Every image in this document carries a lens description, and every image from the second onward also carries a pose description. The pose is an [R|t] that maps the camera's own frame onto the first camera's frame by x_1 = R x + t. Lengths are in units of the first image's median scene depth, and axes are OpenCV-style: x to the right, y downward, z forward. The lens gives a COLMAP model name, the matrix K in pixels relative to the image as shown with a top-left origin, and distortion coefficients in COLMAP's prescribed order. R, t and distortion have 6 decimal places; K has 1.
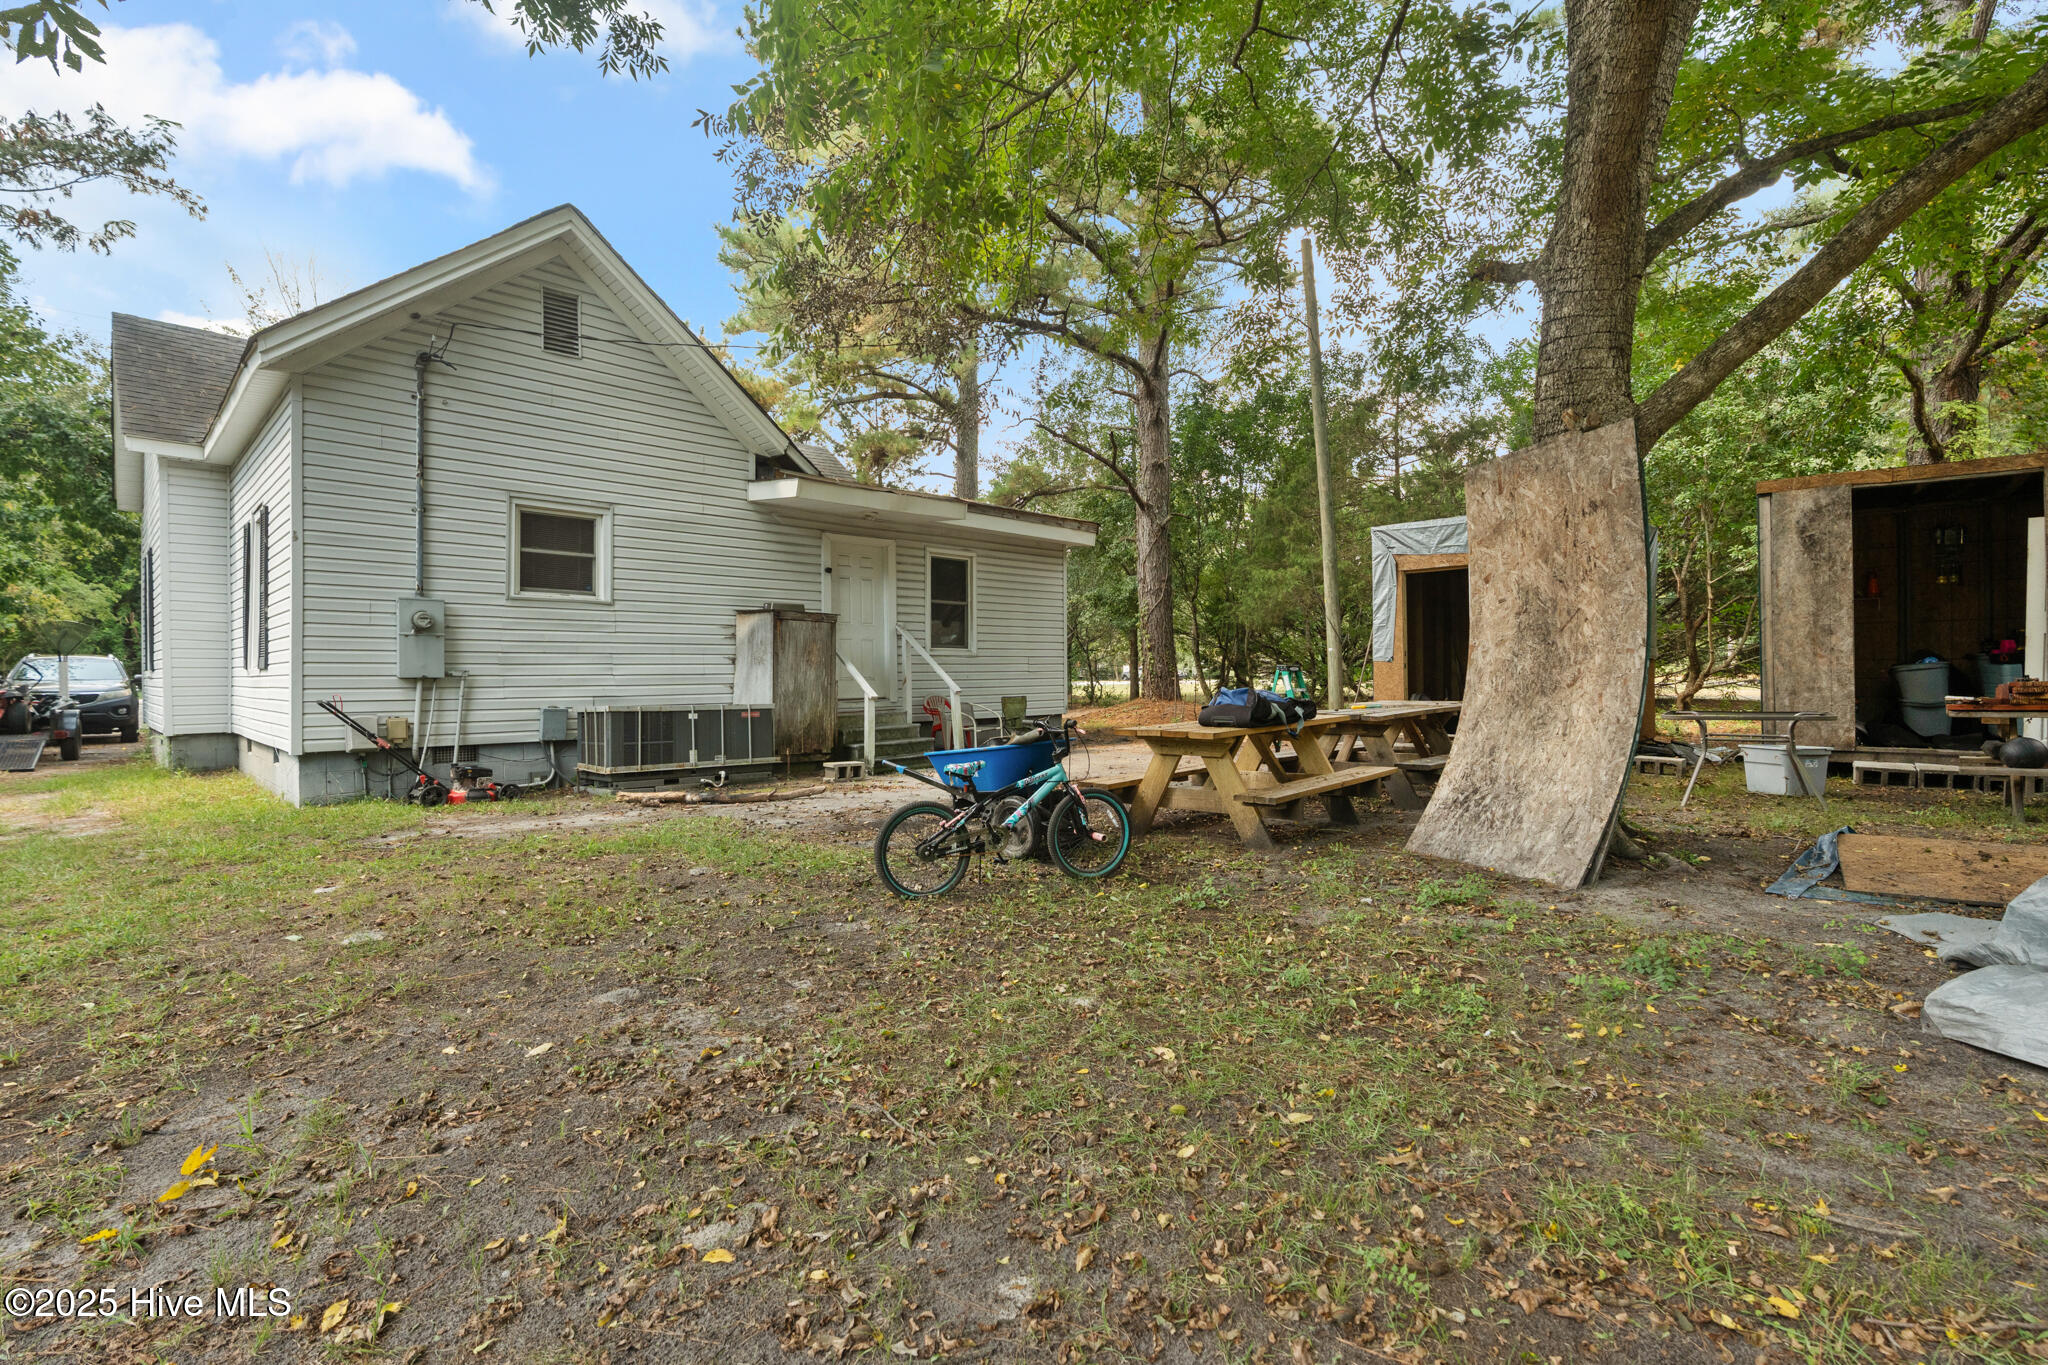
lens RADIAL K [[949.3, 0, 1024.0], [0, 949.3, 682.5], [0, 0, 1]] dist [-0.002258, -0.001419]
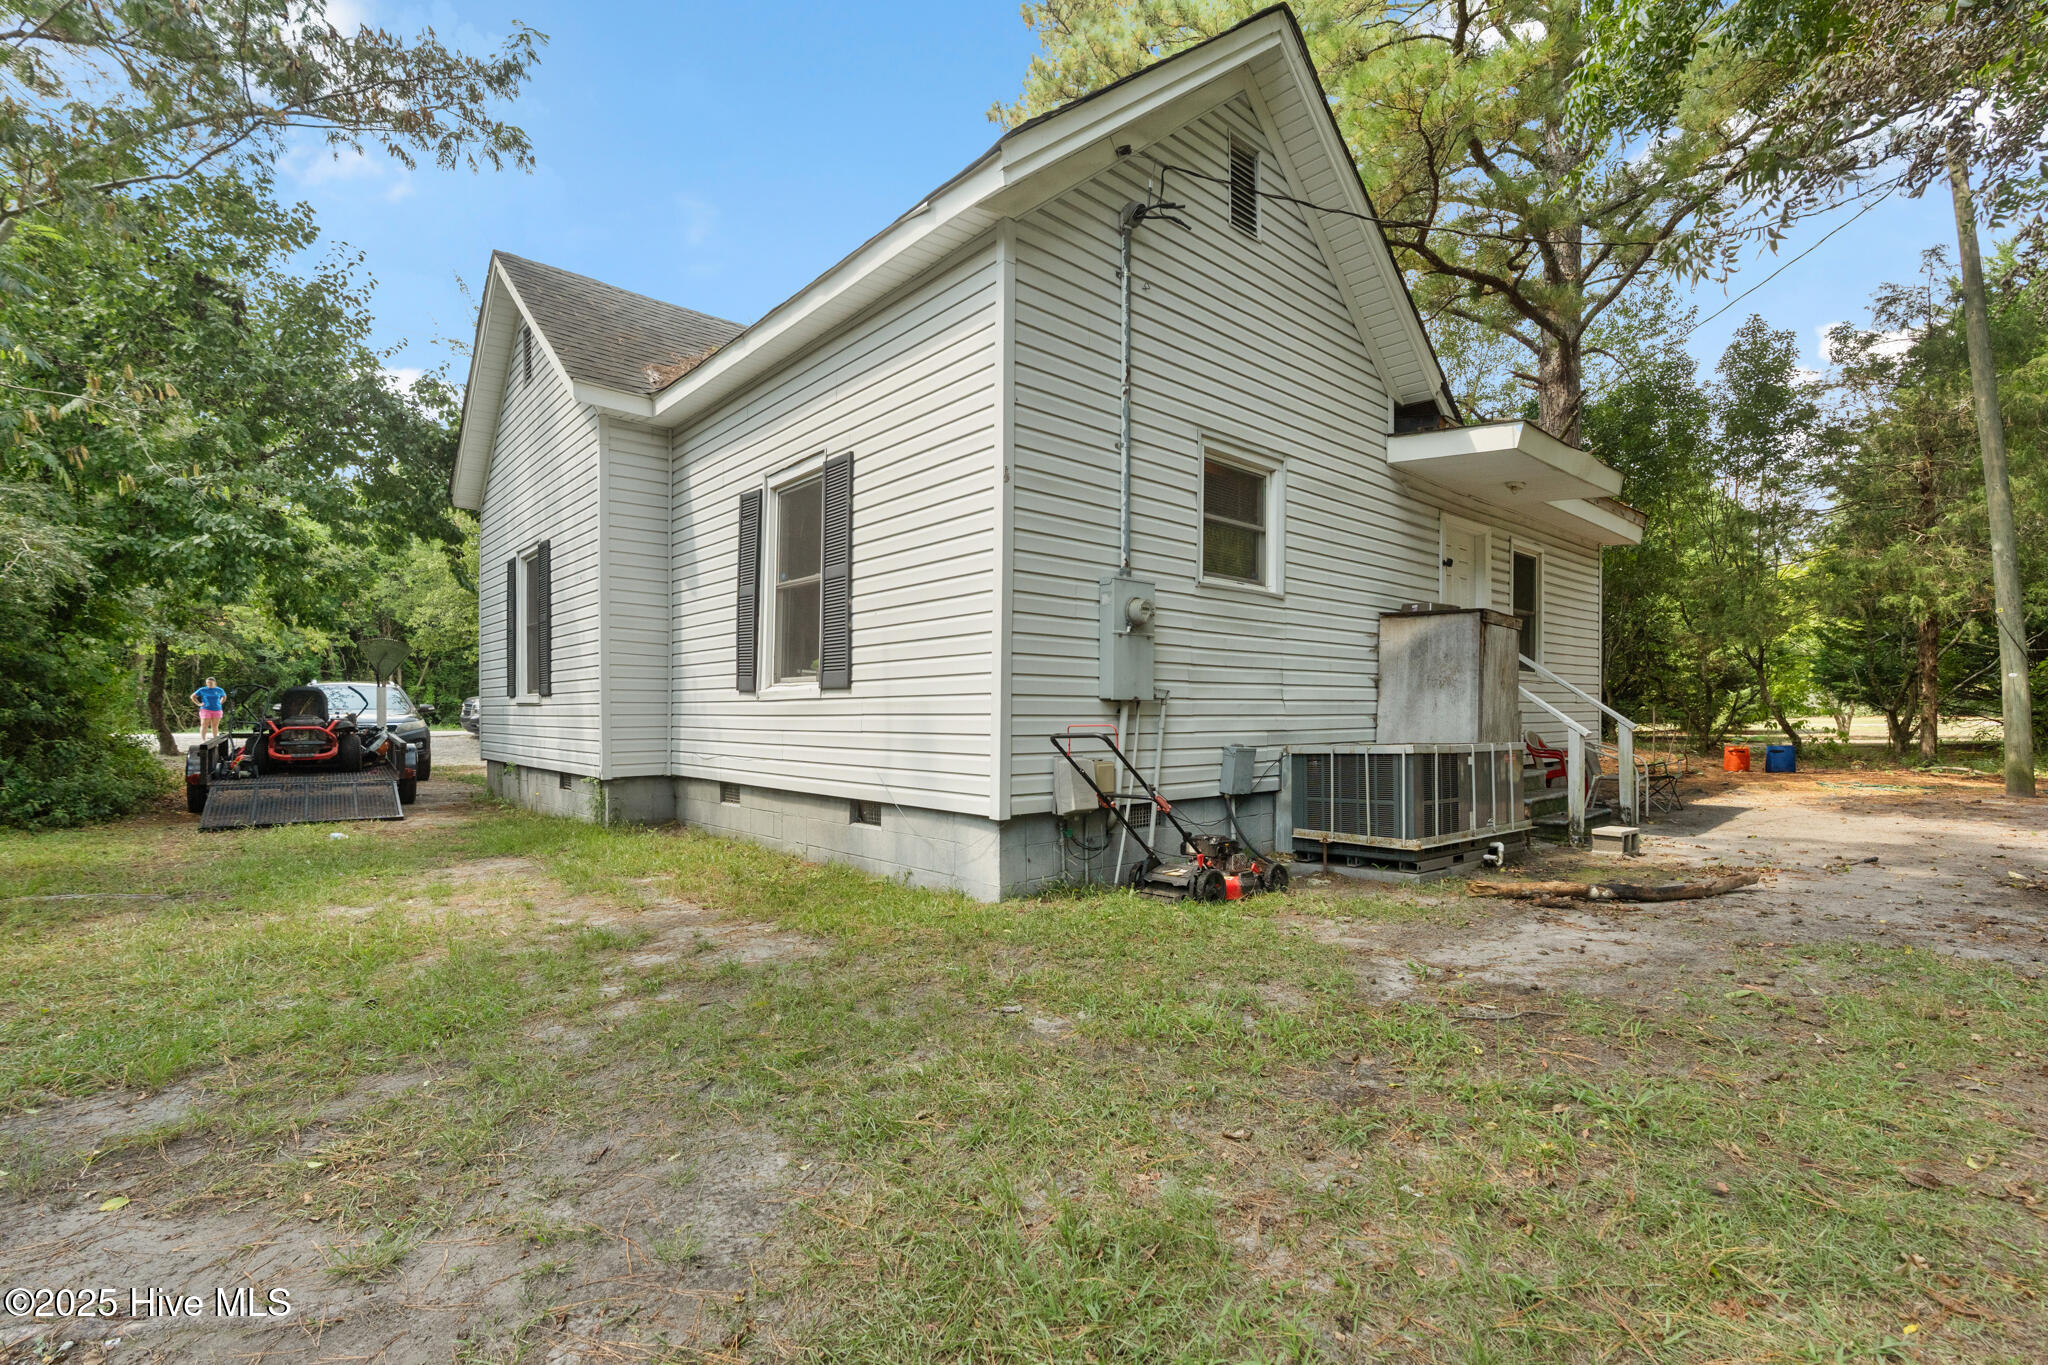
lens RADIAL K [[909.6, 0, 1026.2], [0, 909.6, 717.4], [0, 0, 1]] dist [0.002301, -0.000004]
pose [[0.998445, 0.004468, -0.055561, -0.614406], [-0.004736, 0.999978, -0.004693, 0.009276], [0.055539, 0.004949, 0.998444, 0.334417]]
